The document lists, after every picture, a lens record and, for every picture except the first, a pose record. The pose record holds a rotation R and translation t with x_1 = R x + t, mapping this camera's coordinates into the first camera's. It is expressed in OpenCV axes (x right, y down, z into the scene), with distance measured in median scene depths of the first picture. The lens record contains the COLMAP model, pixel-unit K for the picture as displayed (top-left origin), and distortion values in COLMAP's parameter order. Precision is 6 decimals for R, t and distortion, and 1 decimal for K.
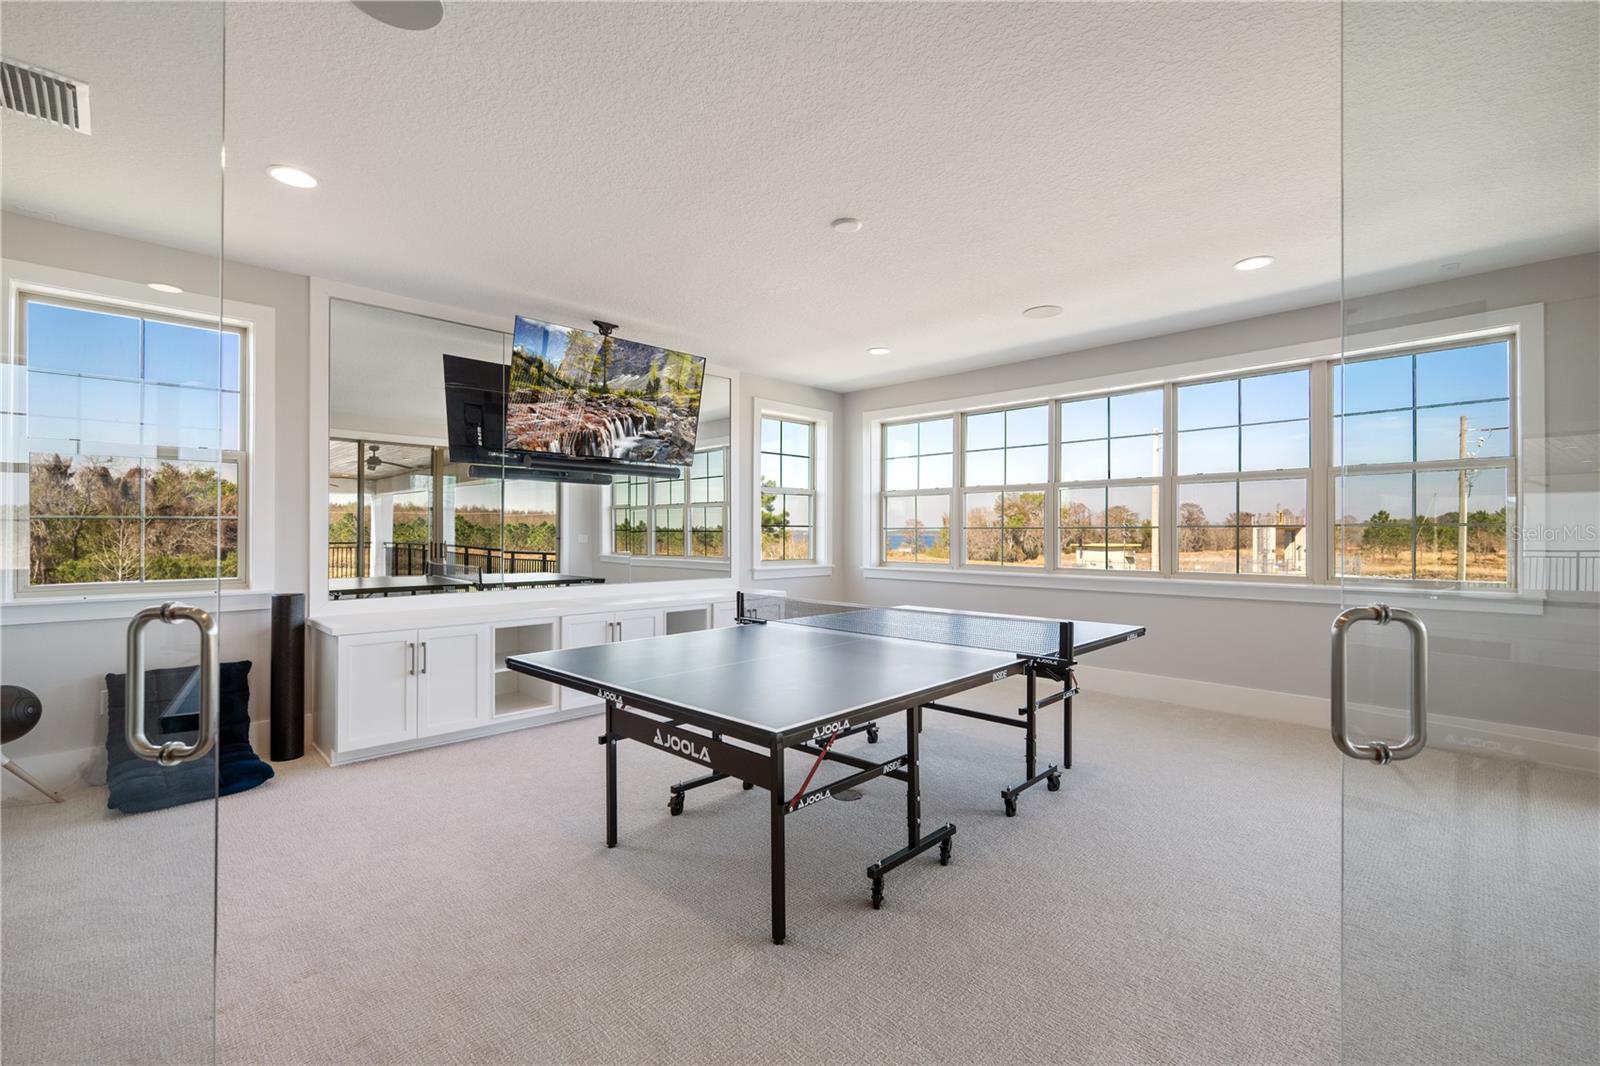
lens RADIAL K [[690.0, 0, 800.4], [0, 690.0, 529.4], [0, 0, 1]] dist [-0.000160, -0.000003]
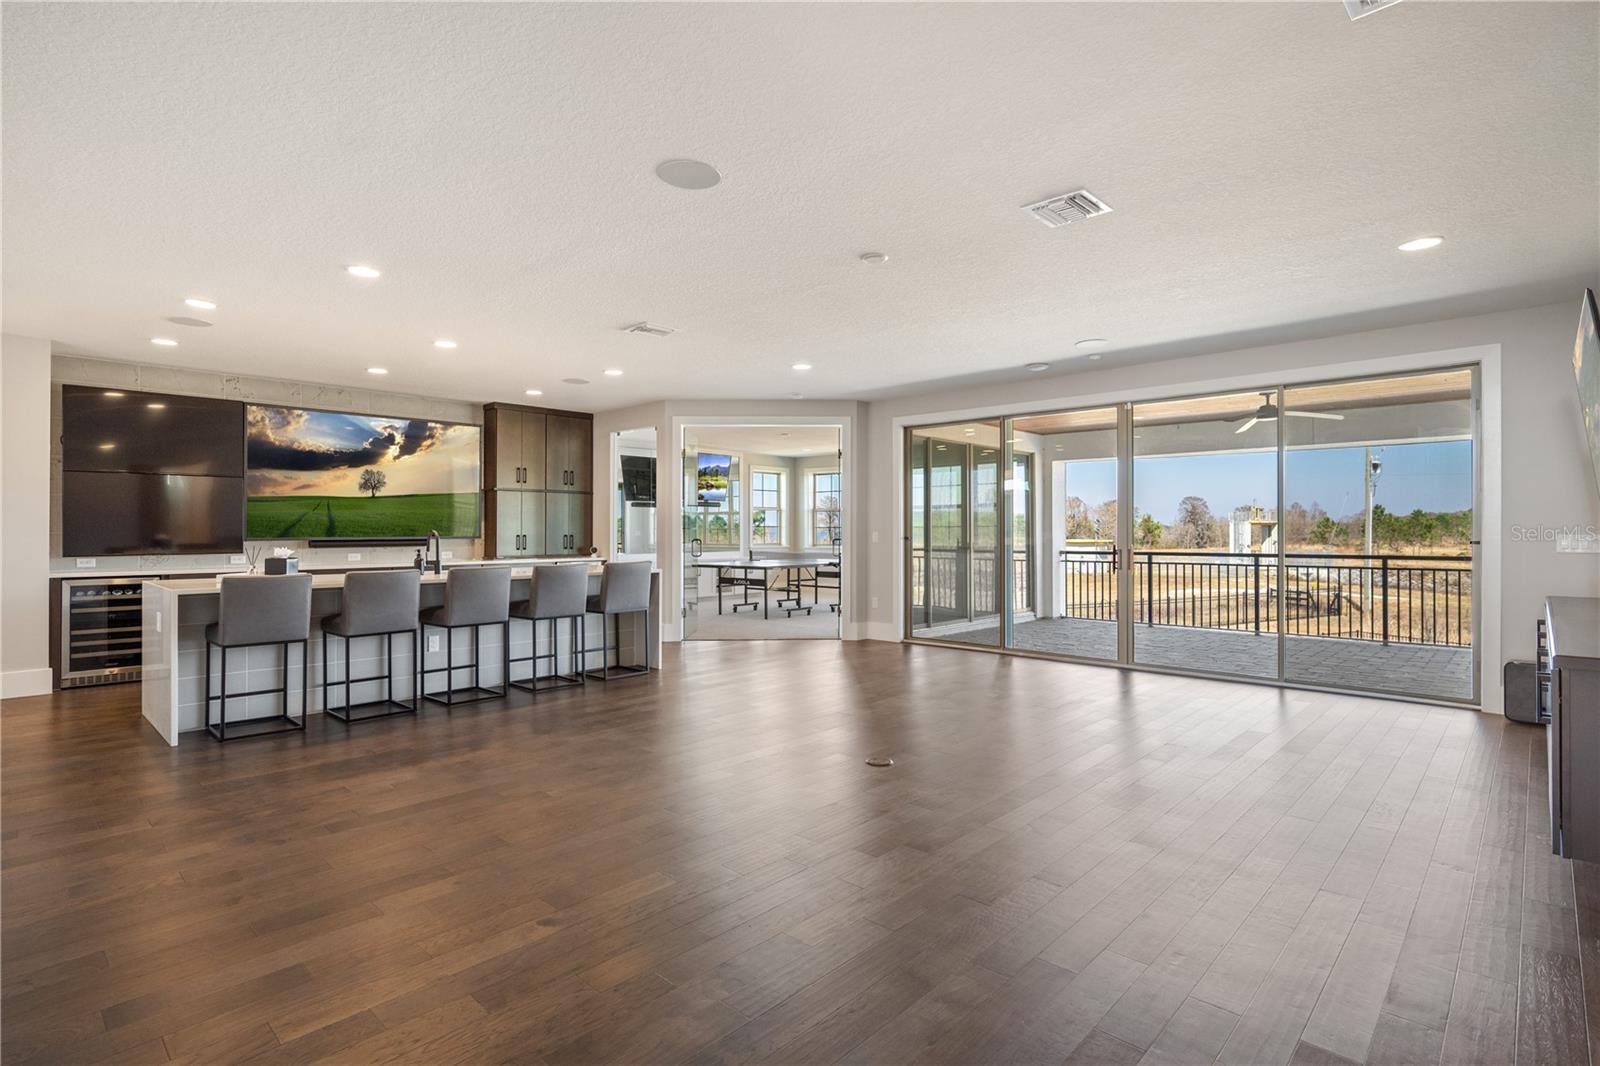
lens RADIAL K [[778.3, 0, 802.1], [0, 778.3, 527.5], [0, 0, 1]] dist [-0.000739, -0.000044]
pose [[0.999787, -0.003292, 0.020374, 0.038992], [0.003243, 0.999992, 0.002395, -0.006634], [-0.020381, -0.002329, 0.999790, -1.210049]]
